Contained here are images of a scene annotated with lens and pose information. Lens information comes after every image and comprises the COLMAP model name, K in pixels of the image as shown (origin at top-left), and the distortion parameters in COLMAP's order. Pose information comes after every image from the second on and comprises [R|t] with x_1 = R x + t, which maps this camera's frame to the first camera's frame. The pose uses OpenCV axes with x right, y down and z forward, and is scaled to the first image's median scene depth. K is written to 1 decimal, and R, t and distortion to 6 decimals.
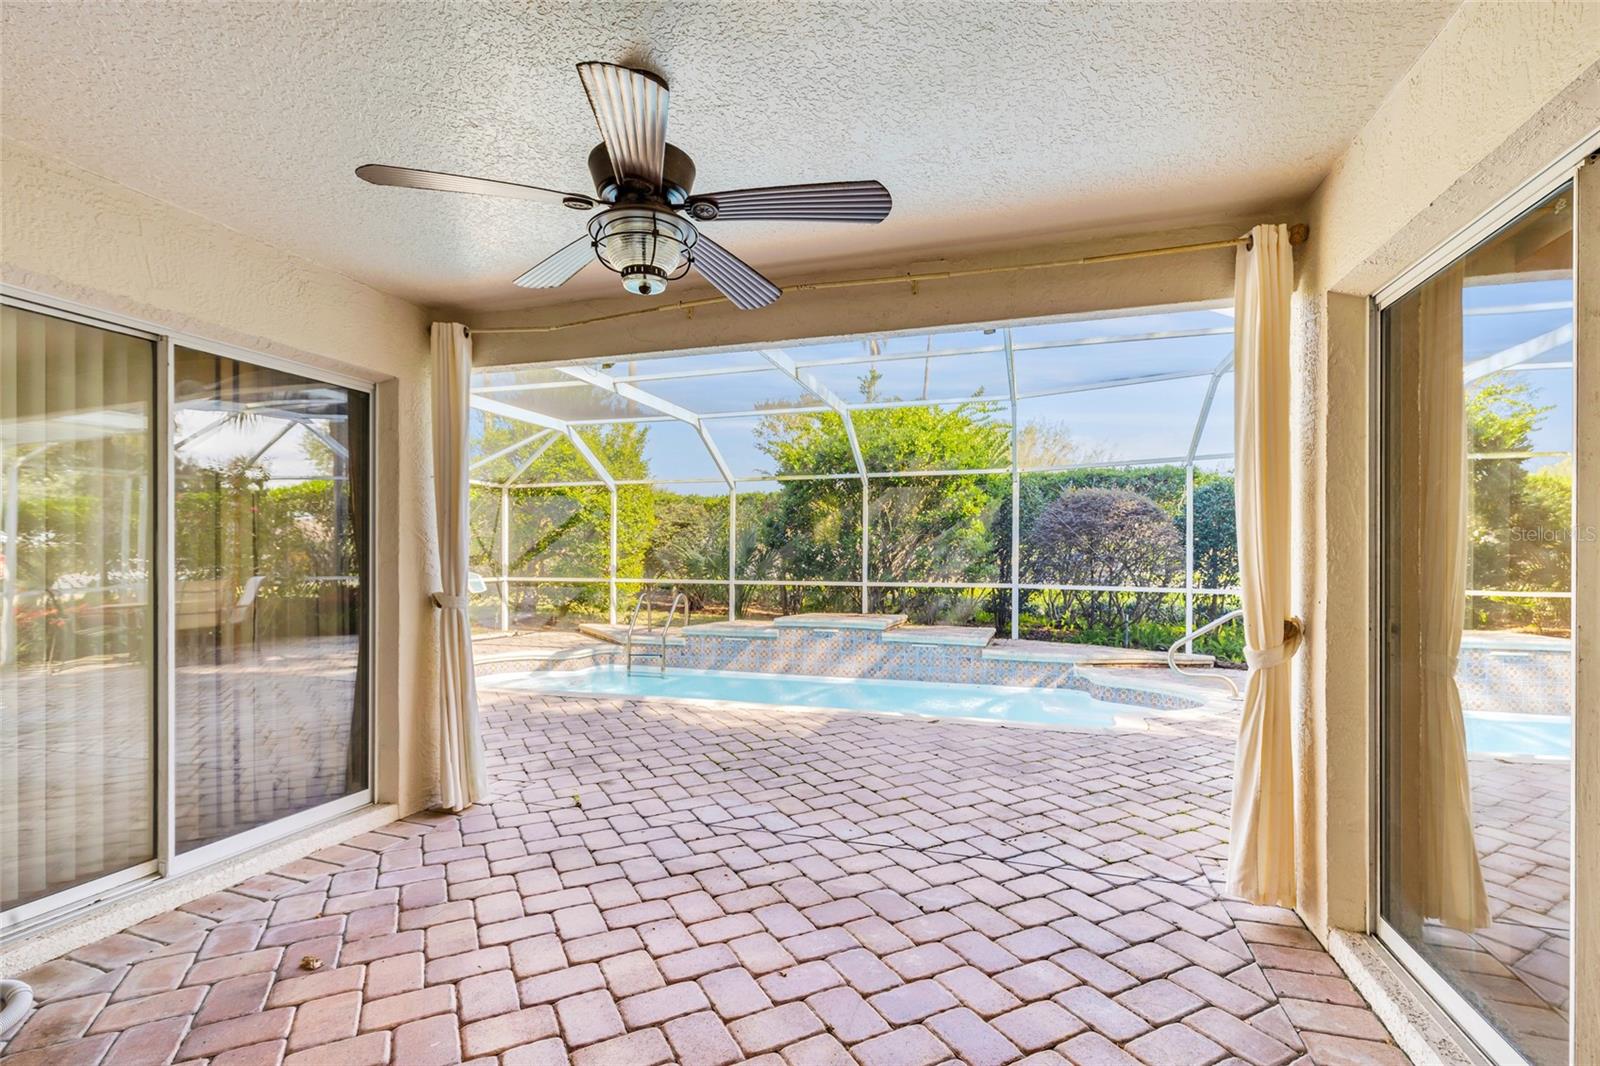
lens RADIAL K [[731.8, 0, 799.9], [0, 731.8, 546.5], [0, 0, 1]] dist [0.007430, -0.002255]
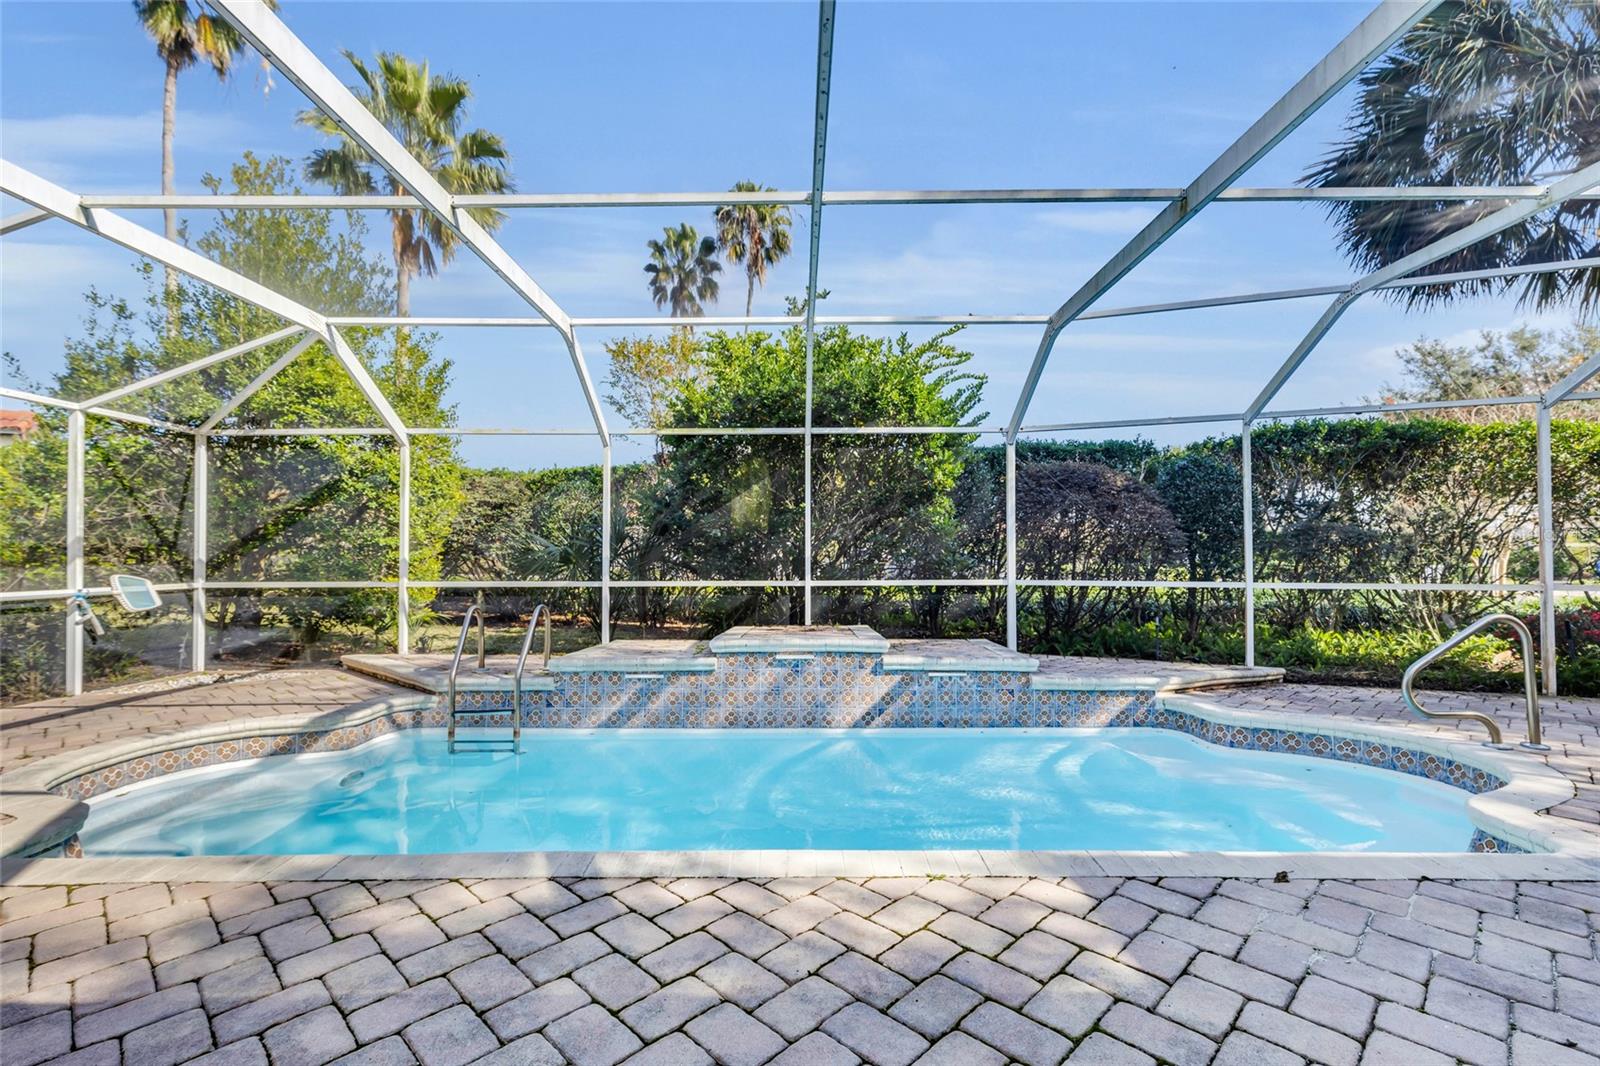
lens RADIAL K [[731.8, 0, 797.0], [0, 731.8, 534.9], [0, 0, 1]] dist [0.007430, -0.002255]
pose [[0.955398, 0.001841, 0.295317, -0.120100], [0.001512, 0.999937, -0.011123, 0.011129], [-0.295319, 0.011073, 0.955335, 0.297887]]
